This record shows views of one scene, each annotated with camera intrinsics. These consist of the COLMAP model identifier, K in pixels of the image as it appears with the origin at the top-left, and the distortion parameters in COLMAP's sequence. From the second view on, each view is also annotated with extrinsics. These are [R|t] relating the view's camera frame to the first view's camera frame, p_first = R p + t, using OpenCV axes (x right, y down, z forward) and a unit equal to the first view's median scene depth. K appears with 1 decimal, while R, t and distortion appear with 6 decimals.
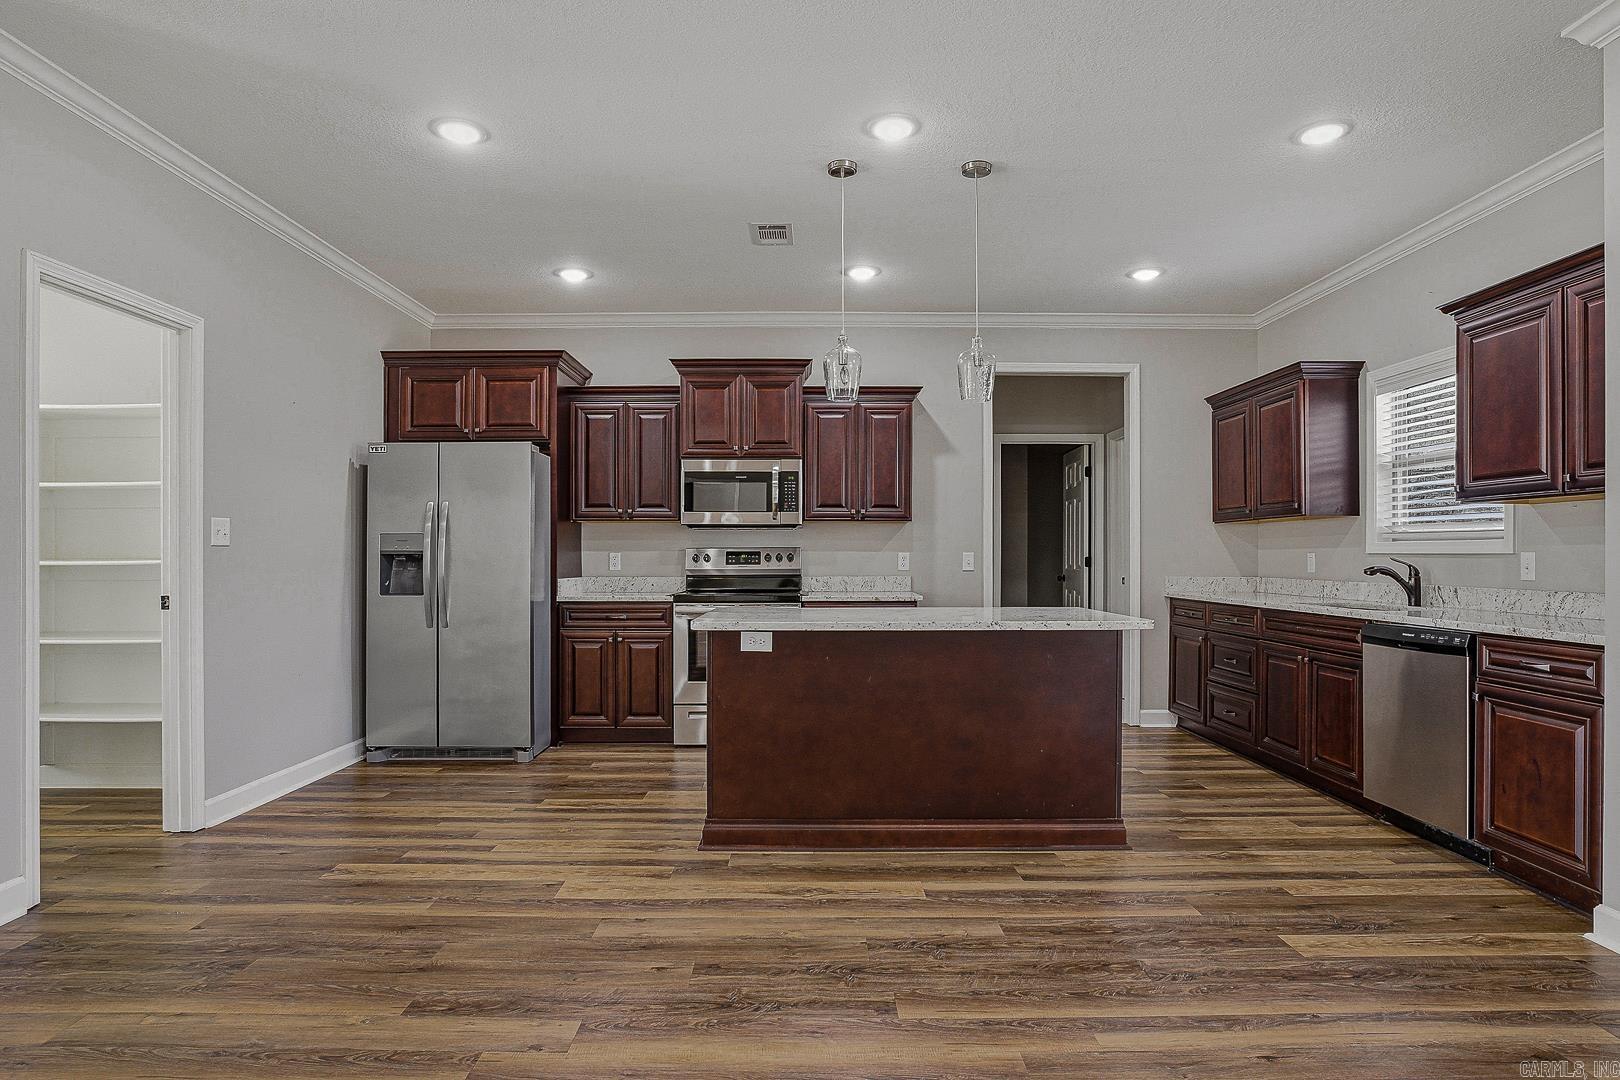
lens RADIAL K [[864.3, 0, 856.9], [0, 864.3, 552.0], [0, 0, 1]] dist [-0.041155, 0.013874]
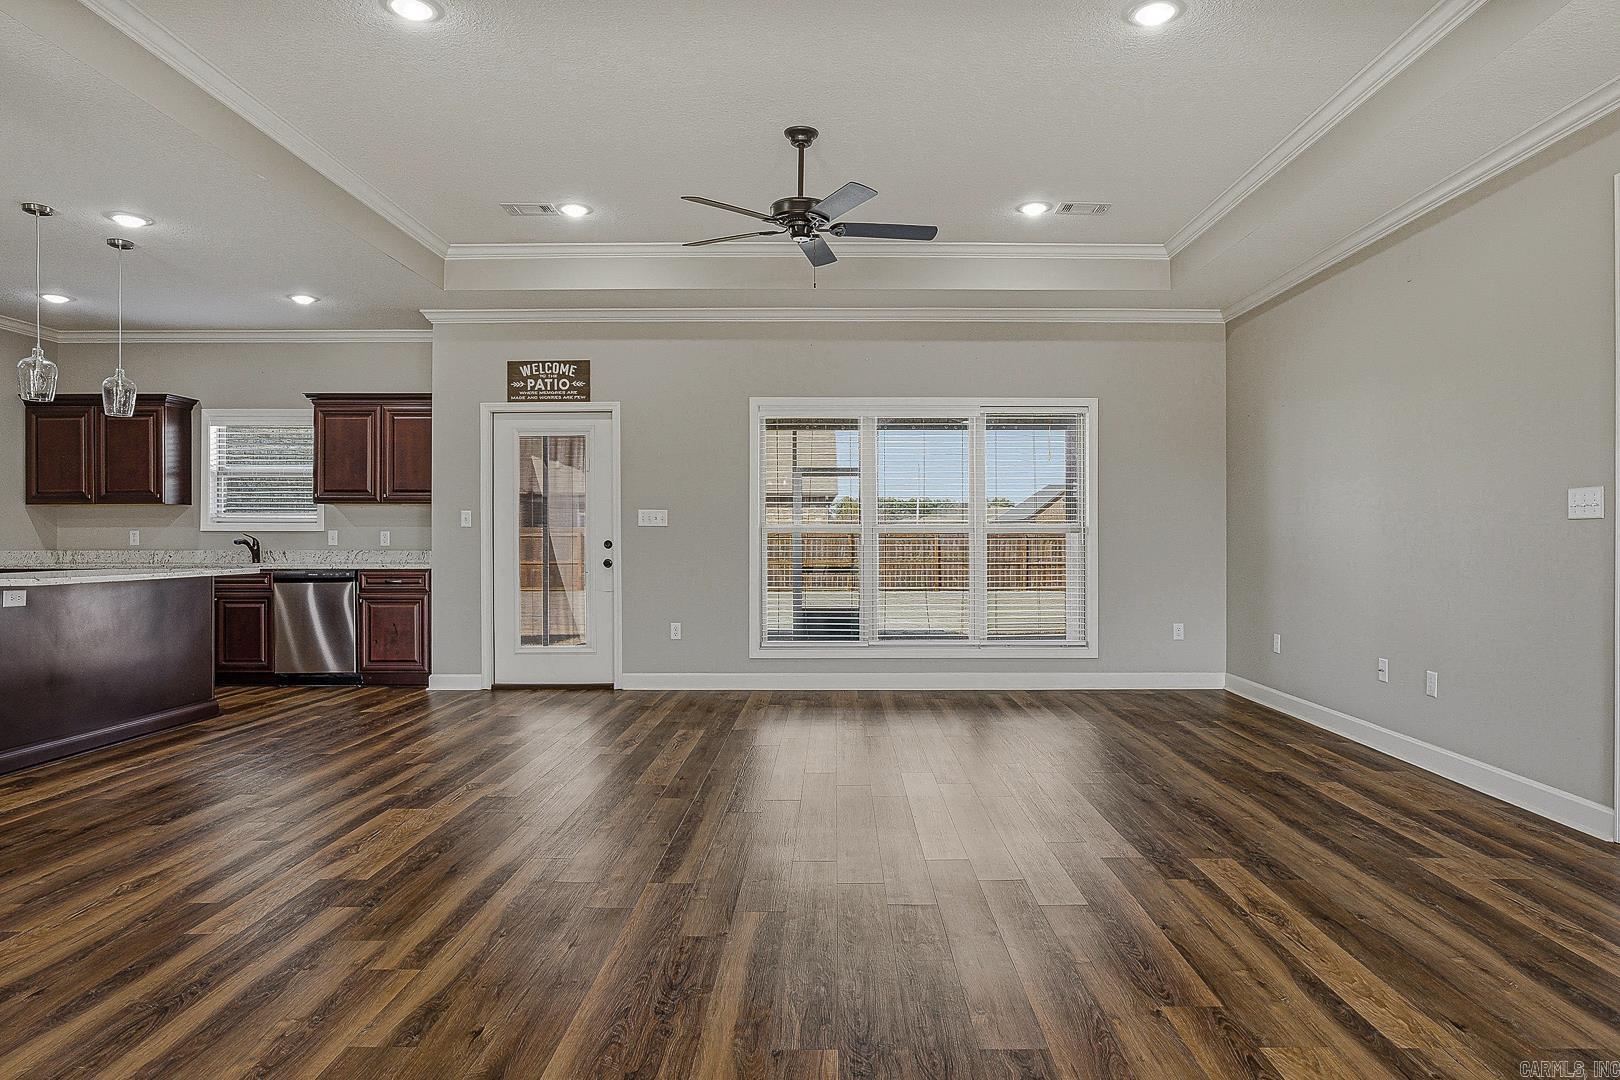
lens RADIAL K [[962.7, 0, 838.9], [0, 962.7, 539.6], [0, 0, 1]] dist [-0.032015, 0.016090]
pose [[-0.004341, -0.003617, 0.999984, -1.169310], [-0.003102, 0.999989, 0.003603, 0.007680], [-0.999986, -0.003086, -0.004352, -0.109438]]
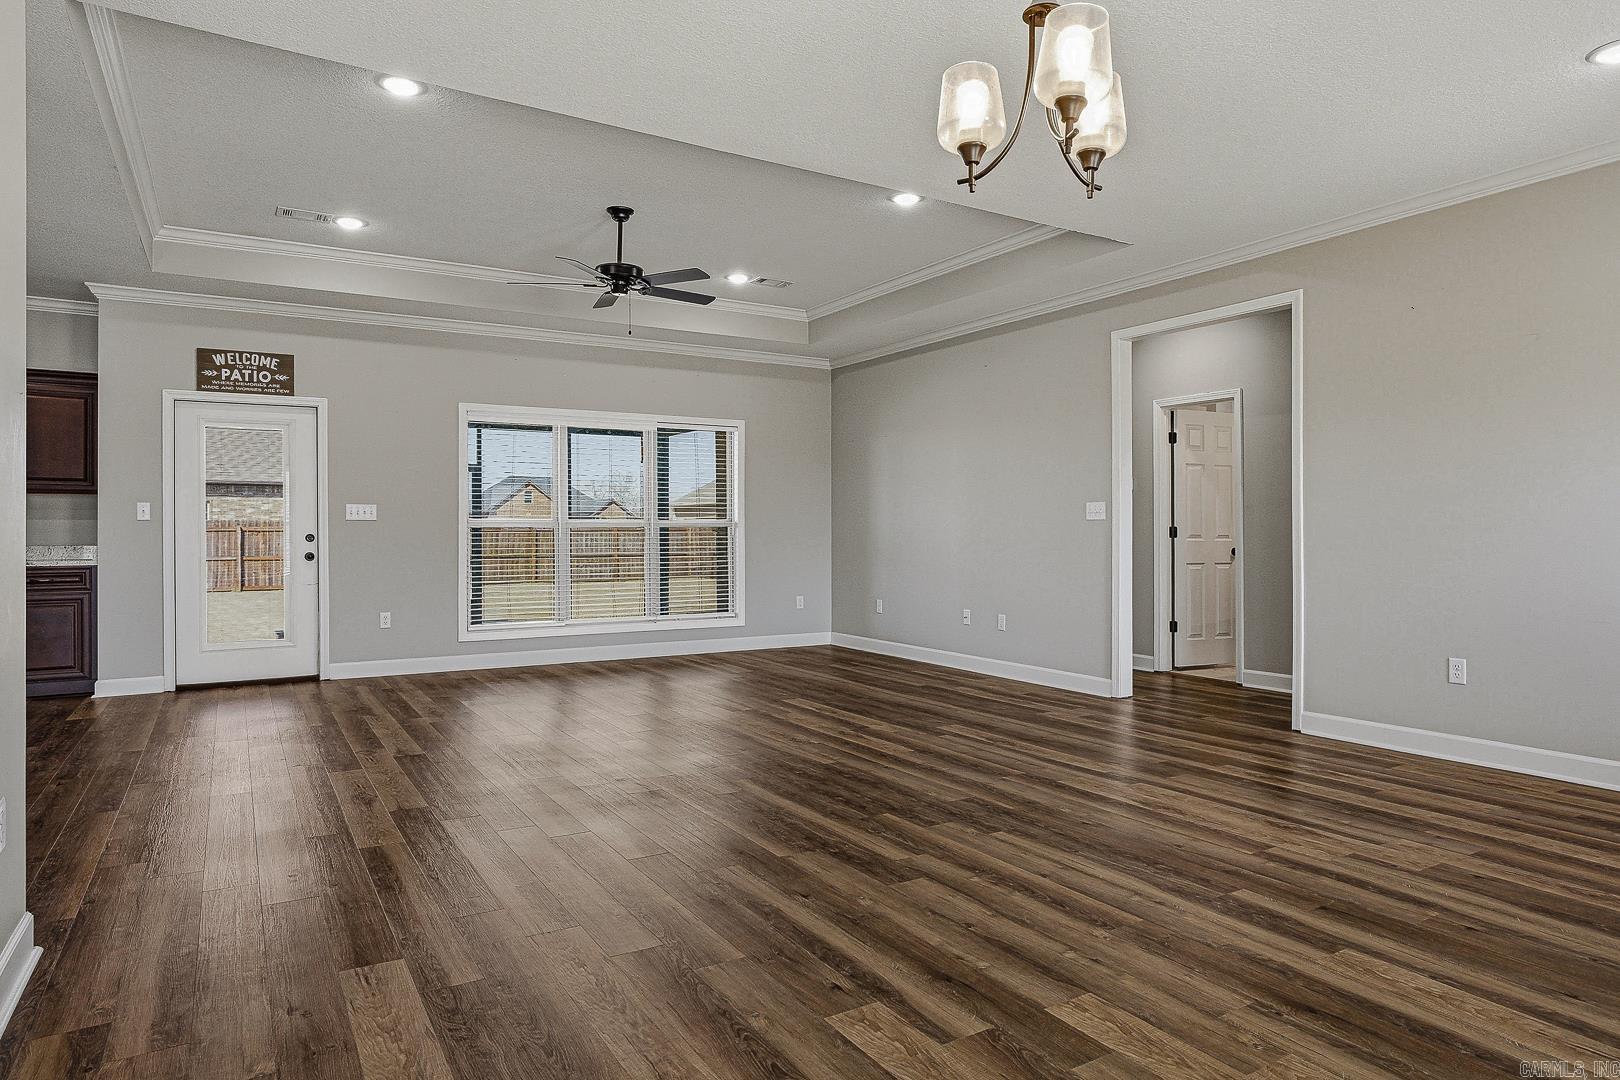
lens RADIAL K [[962.7, 0, 820.9], [0, 962.7, 530.4], [0, 0, 1]] dist [-0.032015, 0.016090]
pose [[-0.521404, 0.000347, 0.853310, -1.404692], [-0.001798, 0.999997, -0.001505, 0.011129], [-0.853308, -0.002319, -0.521402, 0.402549]]
